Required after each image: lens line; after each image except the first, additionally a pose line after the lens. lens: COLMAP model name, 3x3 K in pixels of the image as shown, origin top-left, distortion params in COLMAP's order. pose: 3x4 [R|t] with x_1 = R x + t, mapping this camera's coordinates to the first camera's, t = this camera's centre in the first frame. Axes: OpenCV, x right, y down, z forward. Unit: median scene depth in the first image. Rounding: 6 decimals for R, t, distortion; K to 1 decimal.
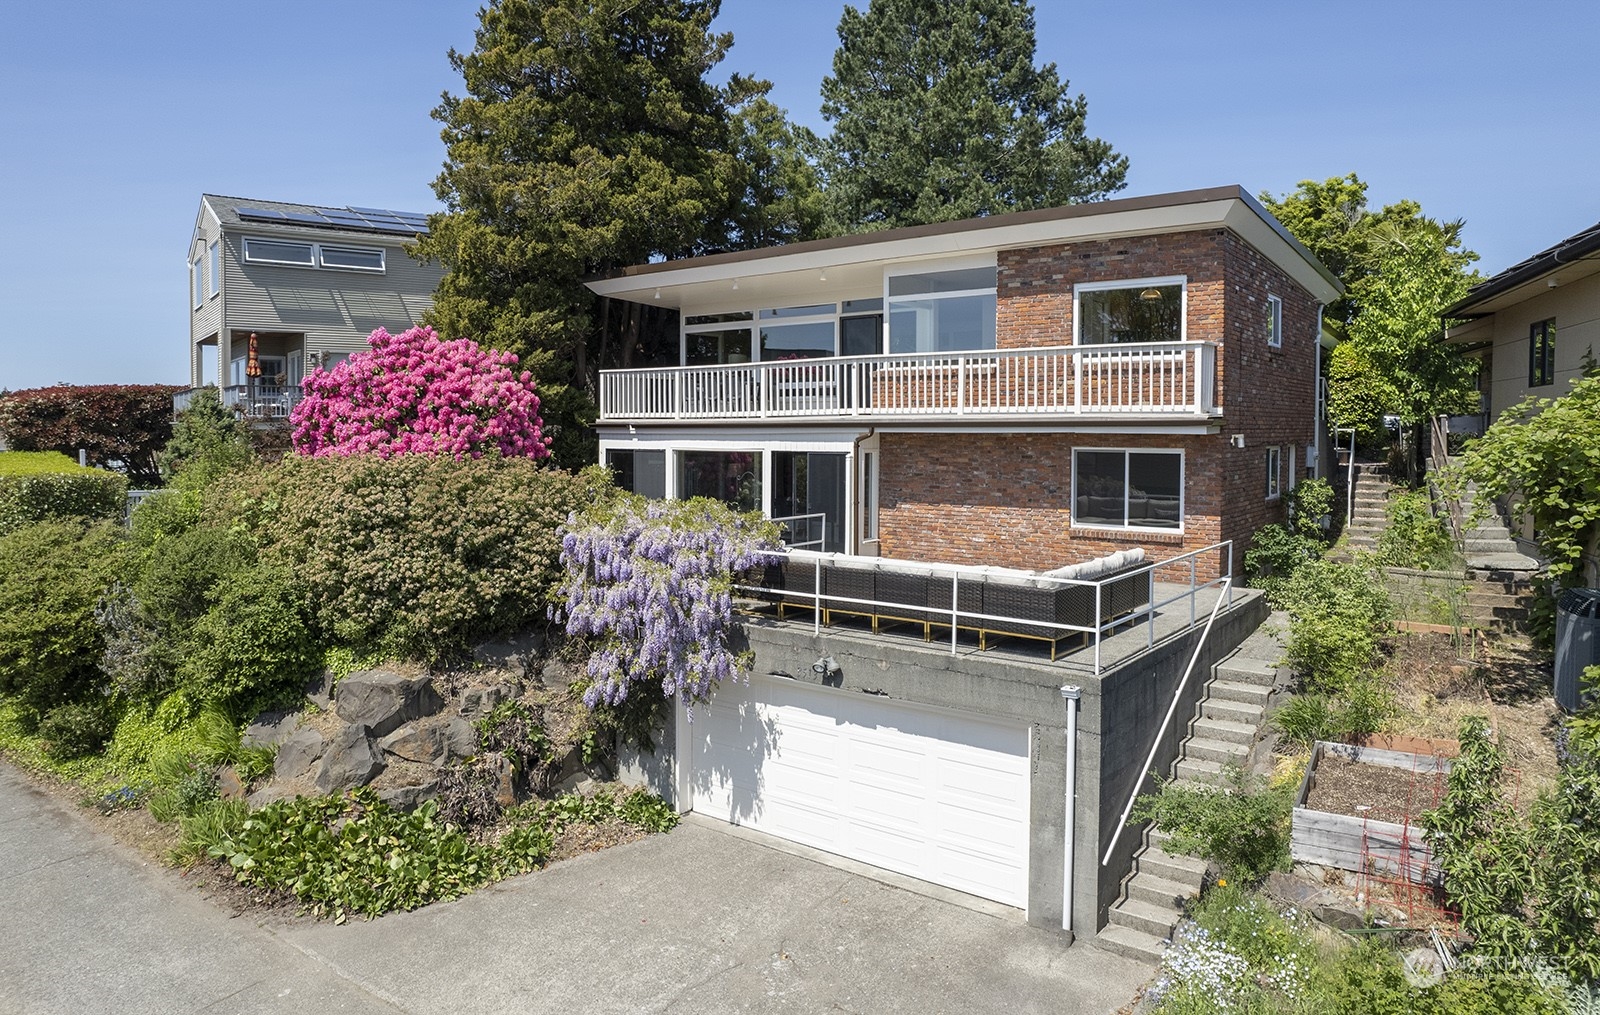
lens RADIAL K [[1104.8, 0, 800.0], [0, 1104.8, 507.5], [0, 0, 1]] dist [-0.043977, -0.000029]
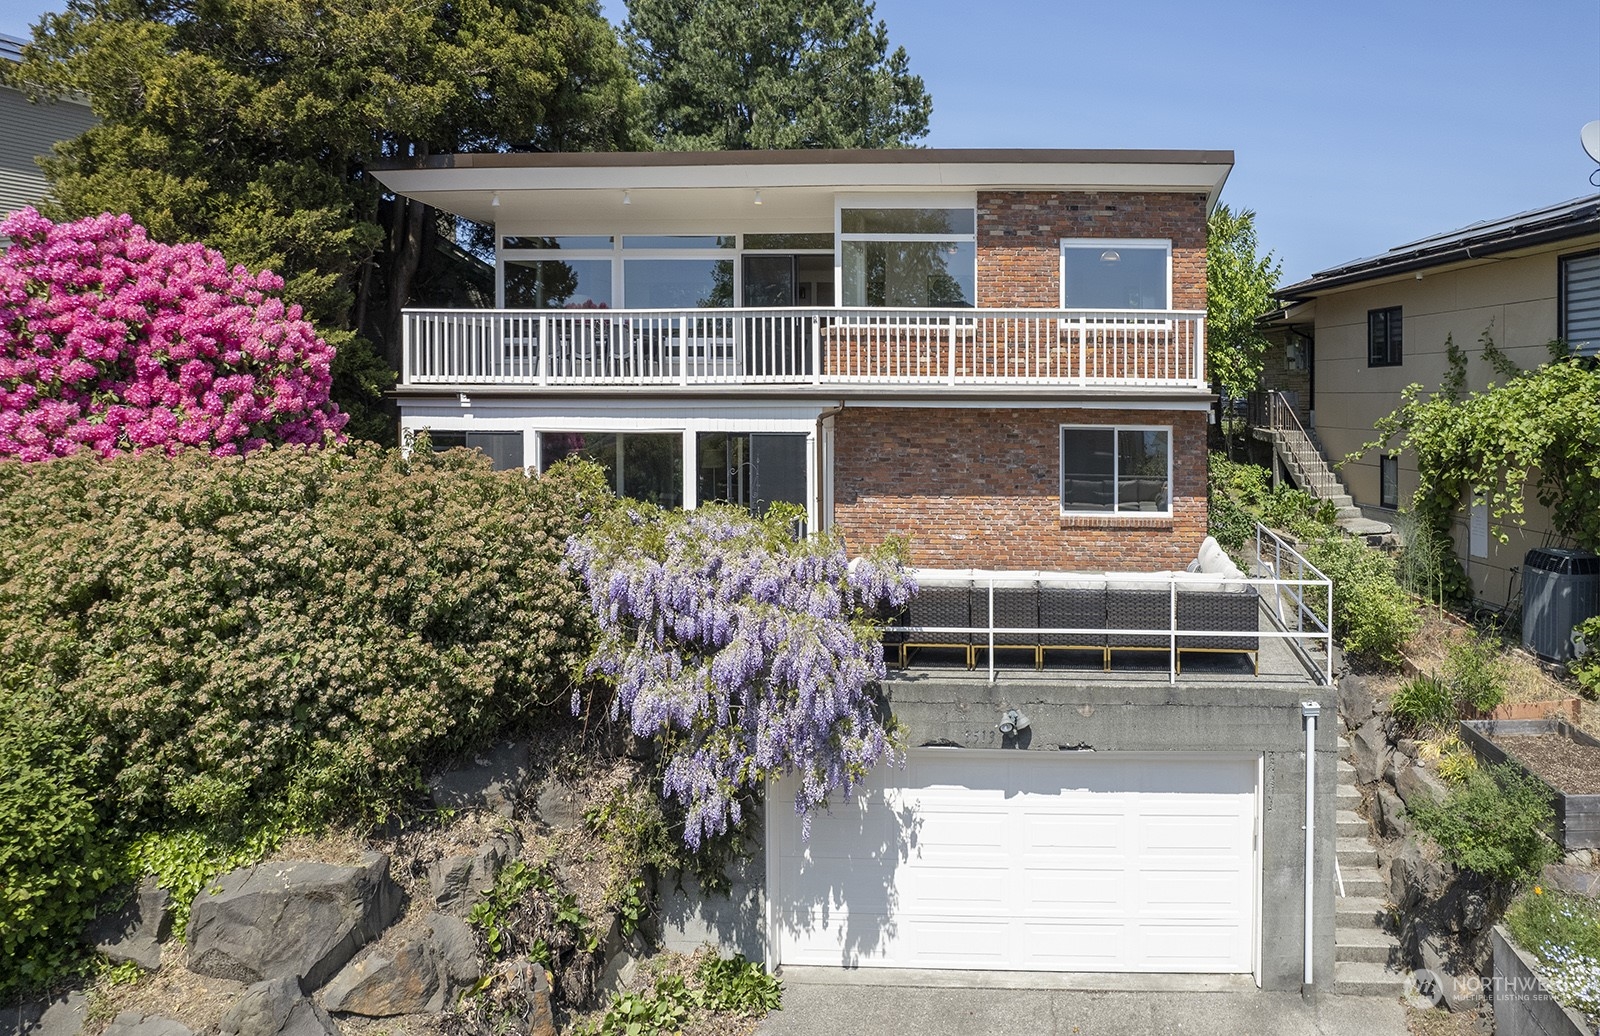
lens RADIAL K [[1193.9, 0, 802.5], [0, 1193.9, 437.5], [0, 0, 1]] dist [-0.076268, 0.085332]
pose [[0.804753, -0.015233, 0.593415, -0.488514], [0.034248, 0.999197, -0.020795, -0.032576], [-0.592621, 0.037058, 0.804628, 0.372809]]
